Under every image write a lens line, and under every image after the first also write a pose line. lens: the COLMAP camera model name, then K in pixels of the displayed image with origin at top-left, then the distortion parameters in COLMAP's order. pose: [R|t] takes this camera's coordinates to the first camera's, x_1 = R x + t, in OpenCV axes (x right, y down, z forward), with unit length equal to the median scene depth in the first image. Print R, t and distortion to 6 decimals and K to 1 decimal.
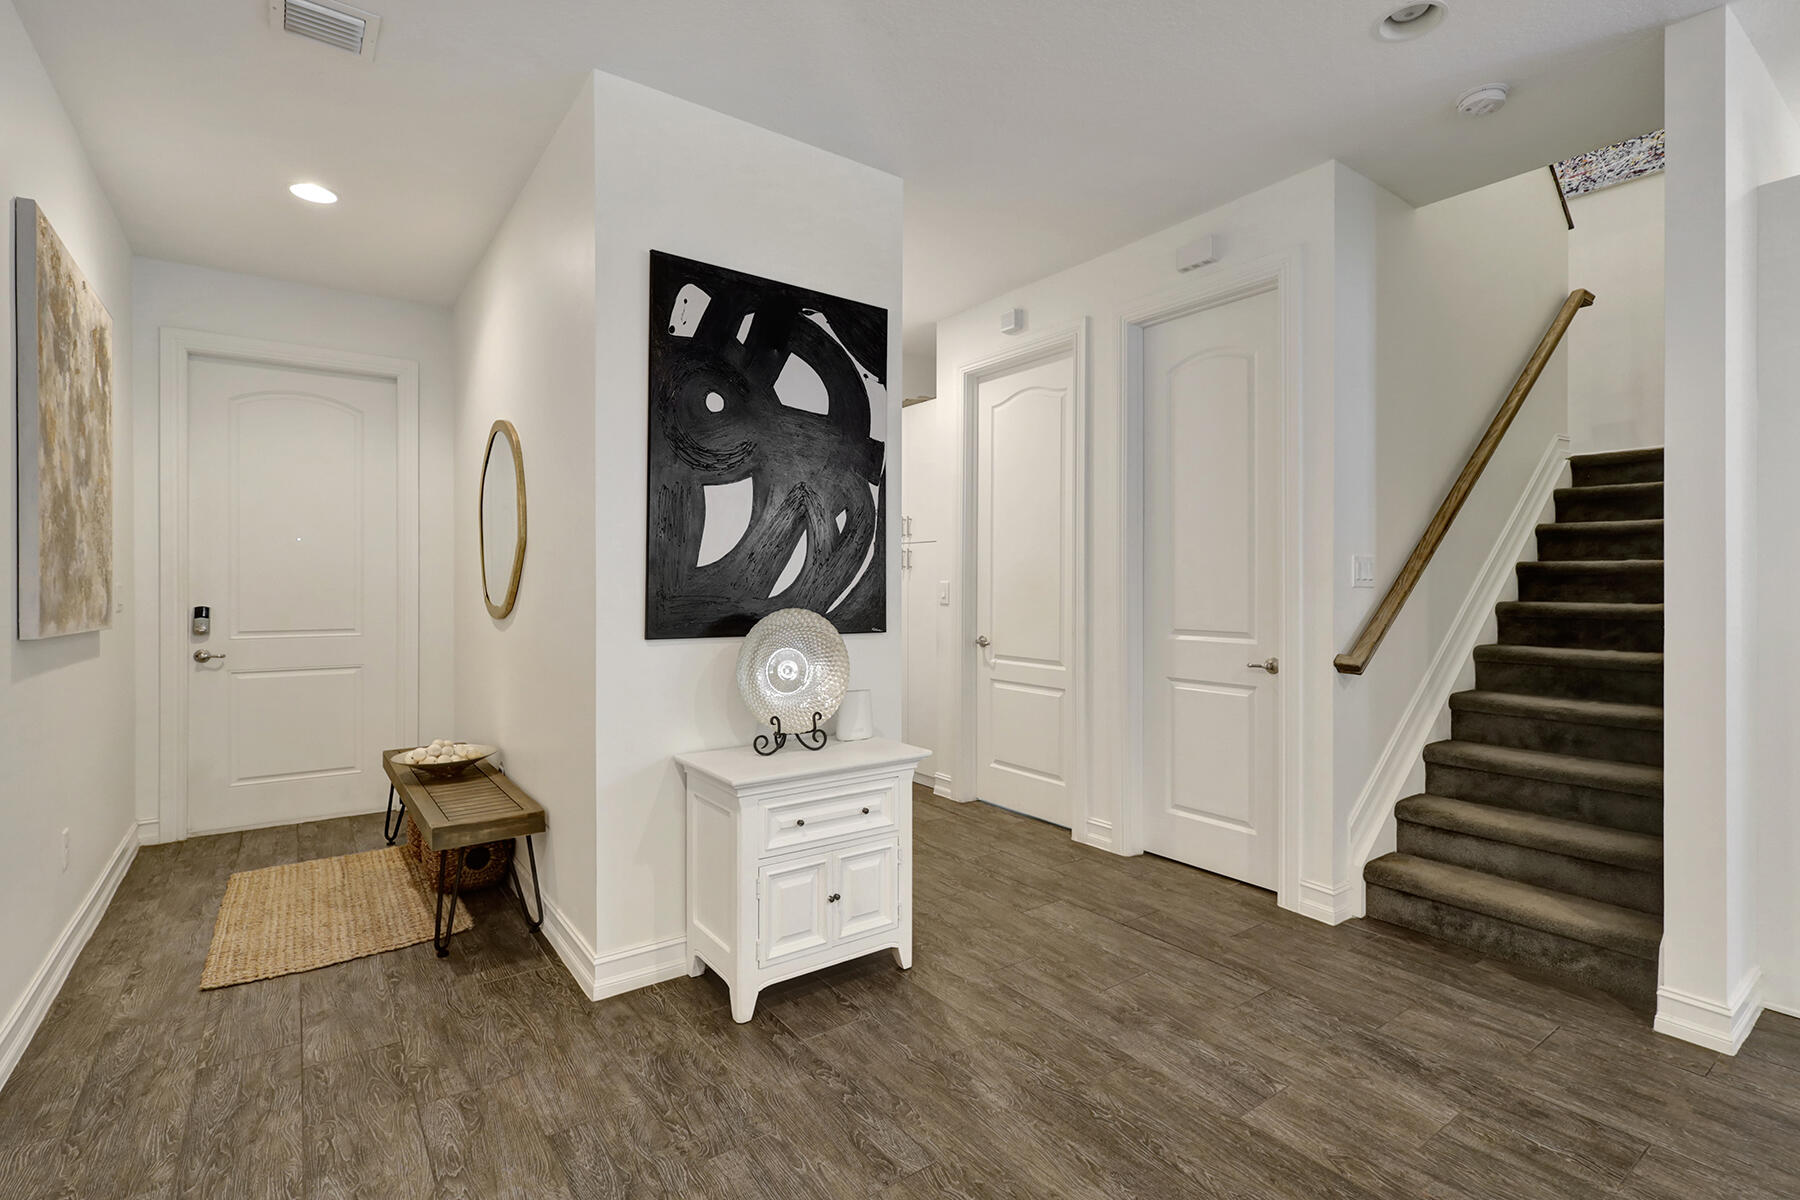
lens RADIAL K [[831.1, 0, 898.5], [0, 831.1, 580.9], [0, 0, 1]] dist [0.002733, -0.000194]
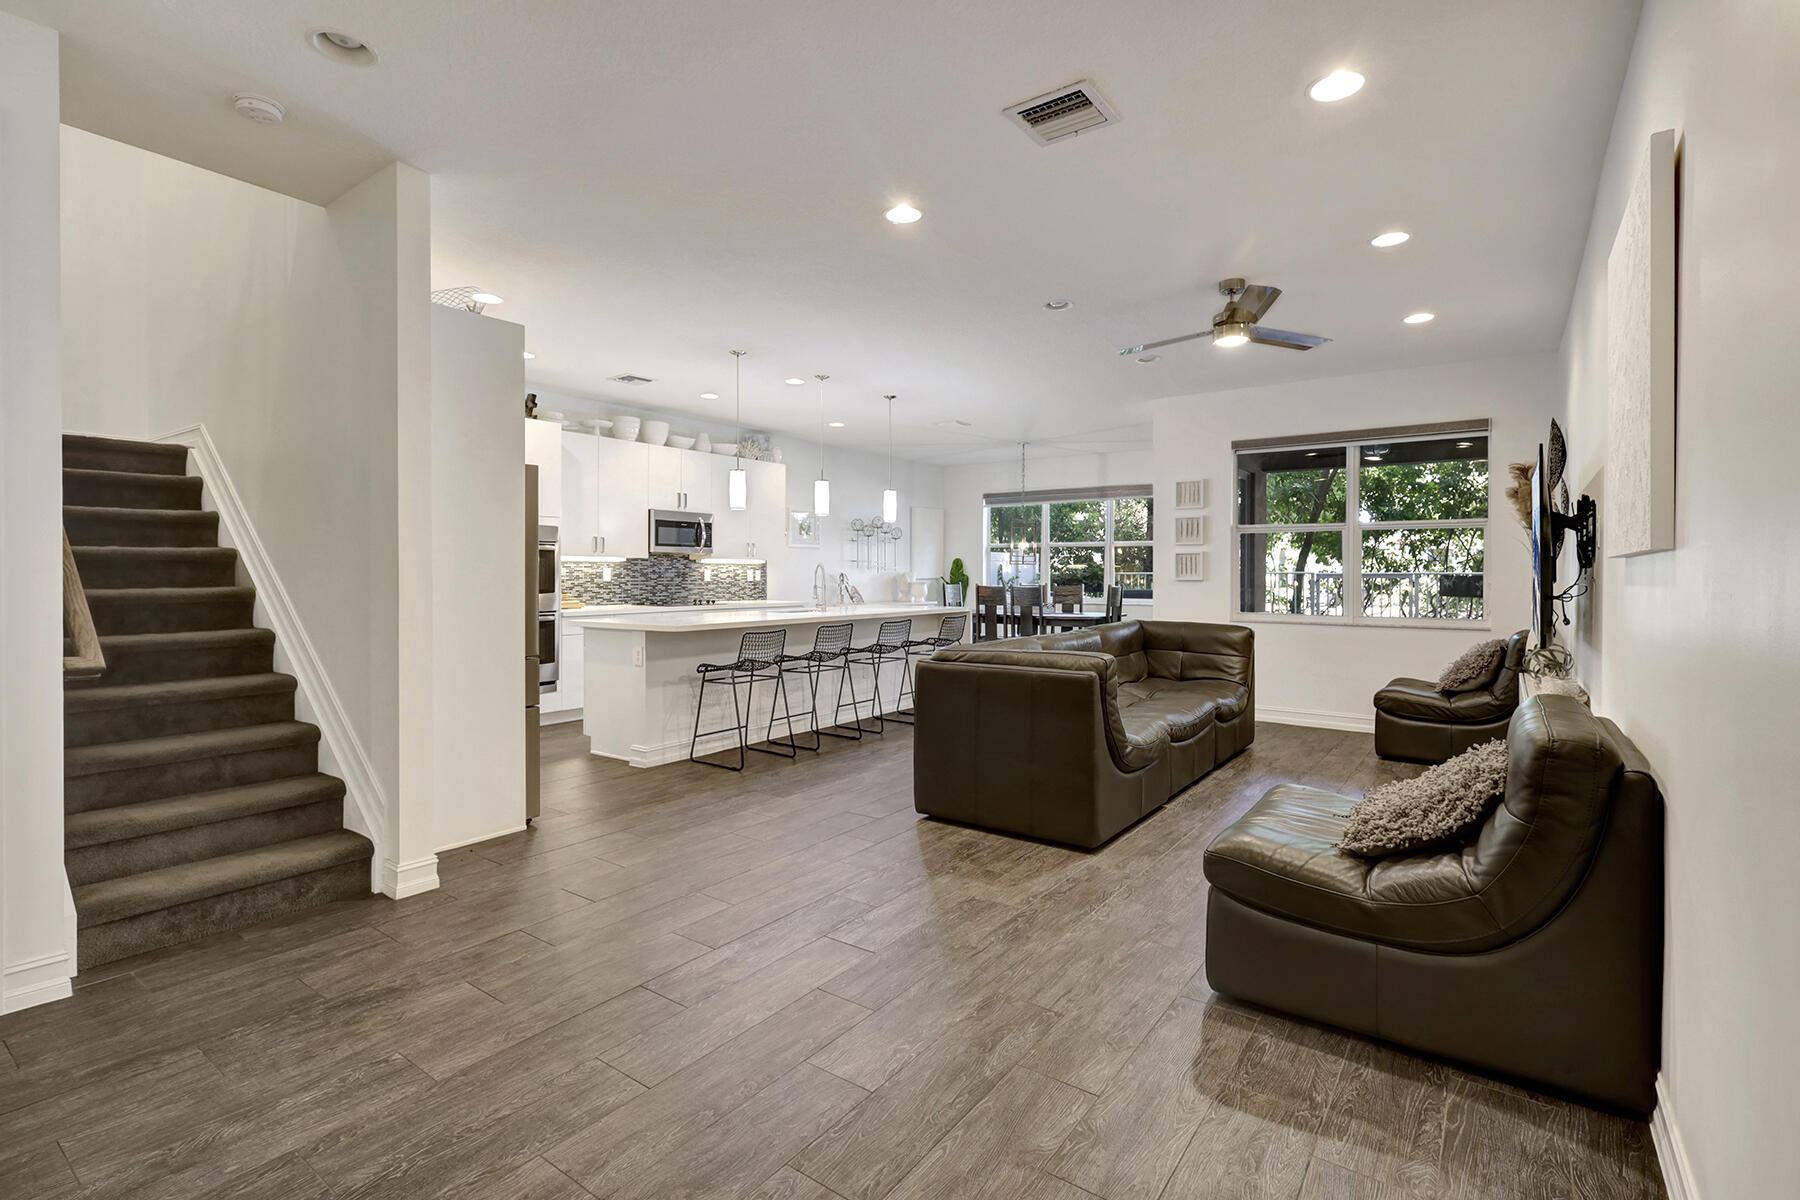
lens RADIAL K [[831.1, 0, 898.5], [0, 831.1, 580.9], [0, 0, 1]] dist [0.002733, -0.000194]
pose [[-0.303369, -0.010580, 0.952815, -0.545721], [-0.006079, 0.999939, 0.009168, 0.002901], [-0.952854, -0.003011, -0.303415, 0.554202]]
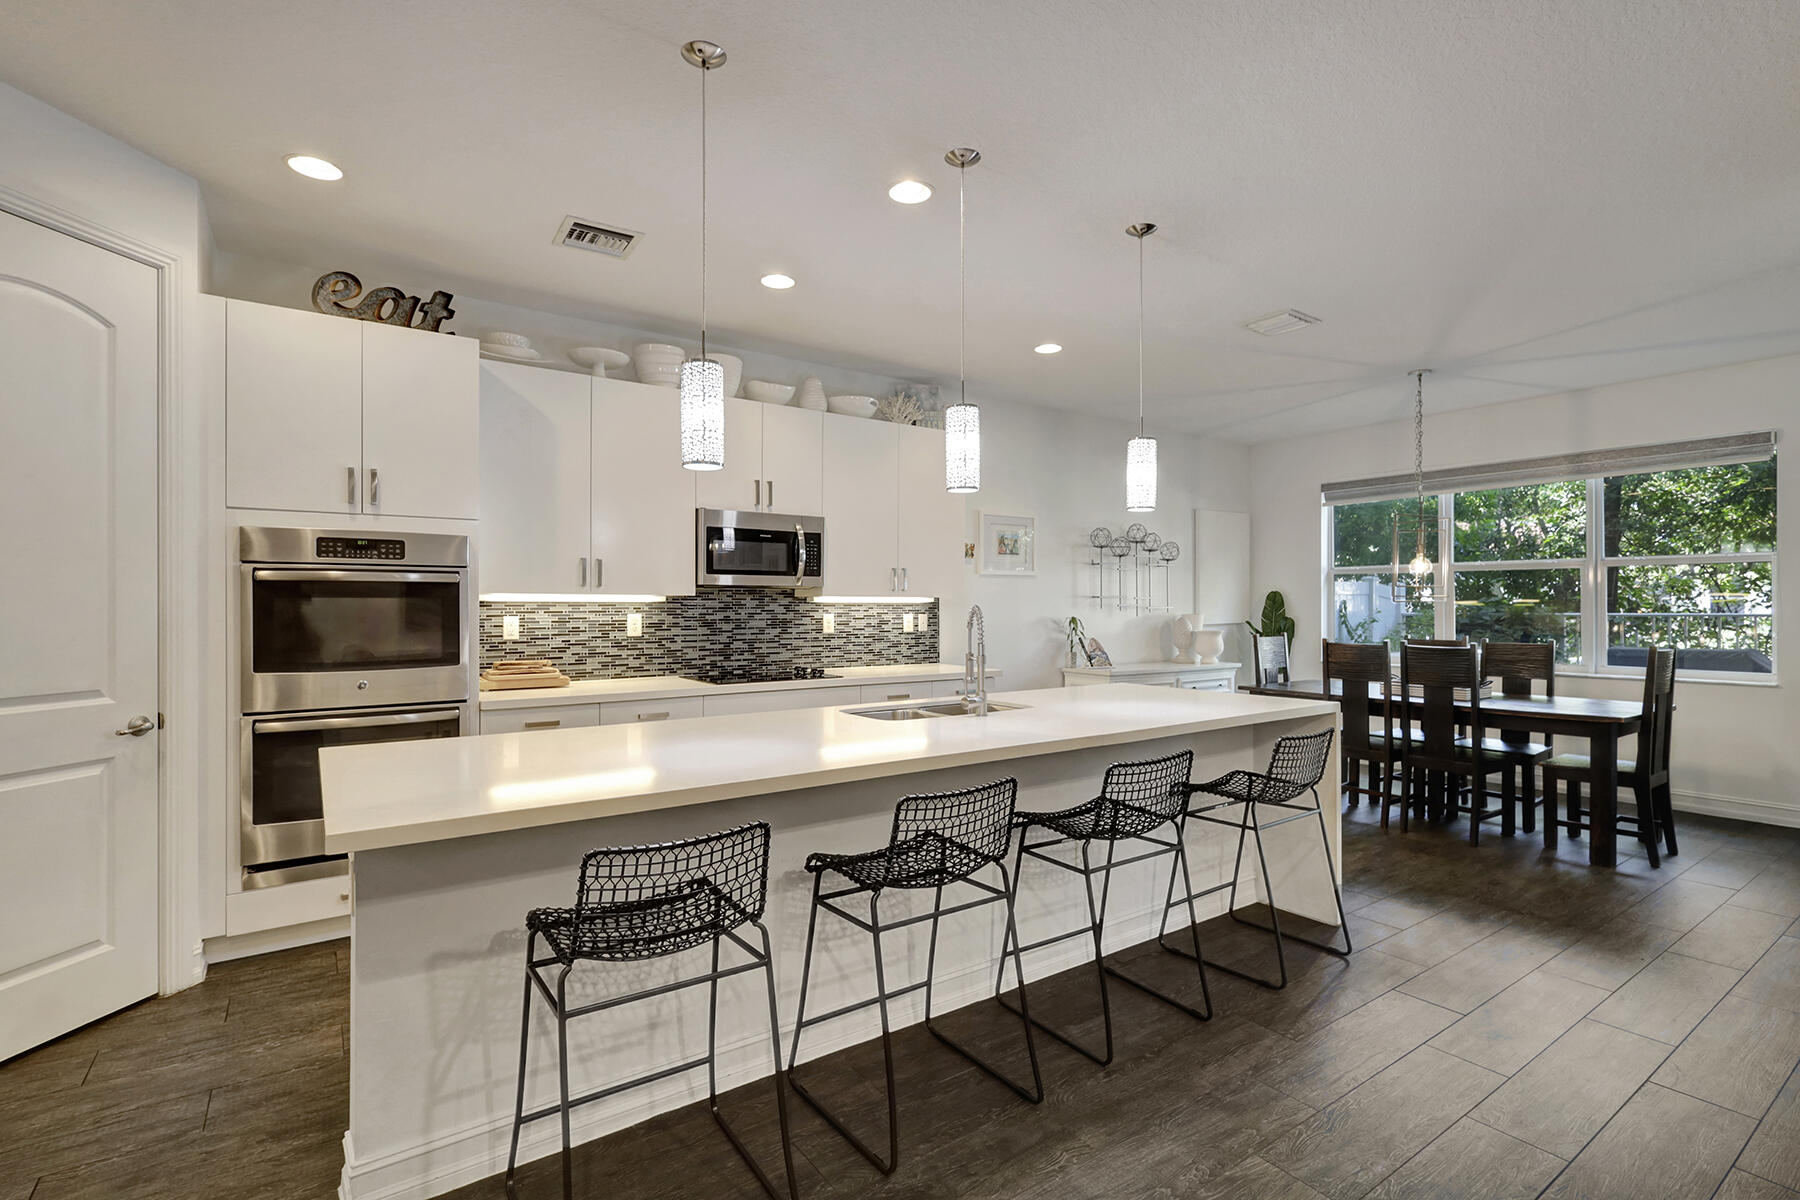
lens RADIAL K [[836.1, 0, 899.0], [0, 836.1, 596.5], [0, 0, 1]] dist [0.001324, 0.000317]
pose [[0.019090, 0.011530, 0.999751, 0.867570], [-0.003435, 0.999928, -0.011467, -0.026013], [-0.999812, -0.003216, 0.019128, 0.072700]]
